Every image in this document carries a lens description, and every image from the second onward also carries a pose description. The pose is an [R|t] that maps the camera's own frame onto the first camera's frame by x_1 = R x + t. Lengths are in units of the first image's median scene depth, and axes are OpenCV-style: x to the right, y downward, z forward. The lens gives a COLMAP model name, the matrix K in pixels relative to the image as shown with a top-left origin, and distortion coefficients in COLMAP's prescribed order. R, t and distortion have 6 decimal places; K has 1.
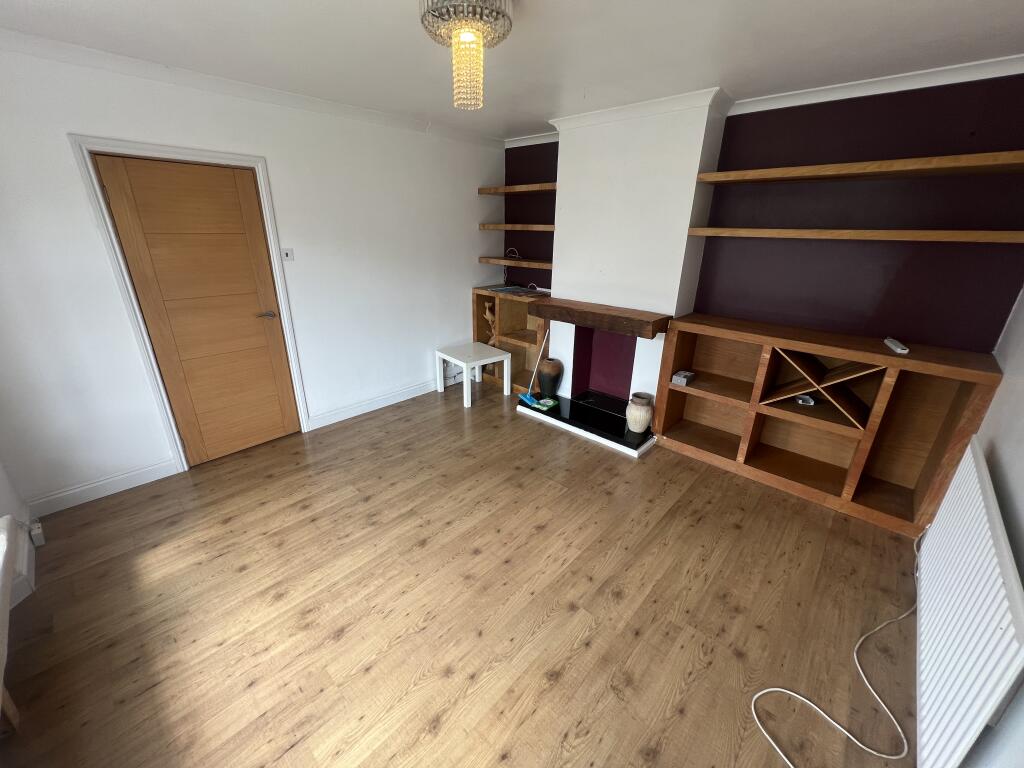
lens RADIAL K [[407.1, 0, 511.6], [0, 407.1, 382.2], [0, 0, 1]] dist [0.000678, 0.000050]
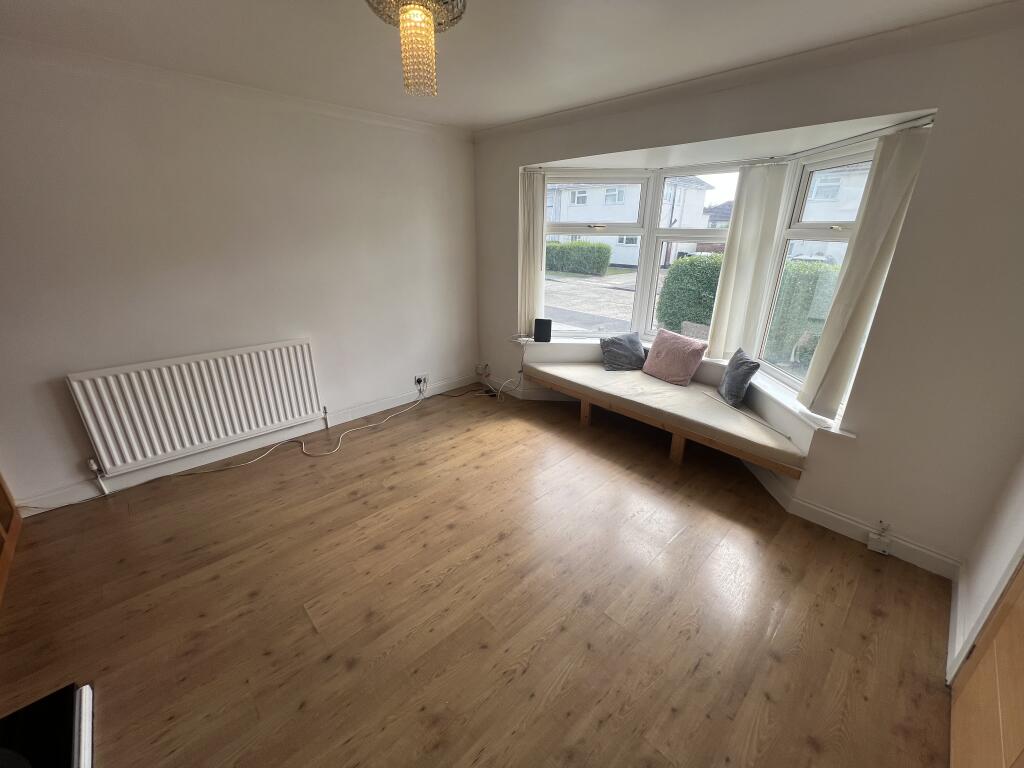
lens RADIAL K [[407.1, 0, 513.5], [0, 407.1, 382.7], [0, 0, 1]] dist [0.000678, 0.000050]
pose [[-0.997766, -0.048109, 0.046348, -0.282504], [-0.005244, 0.748070, 0.663599, -0.589763], [-0.066597, 0.661874, -0.746651, 1.541911]]
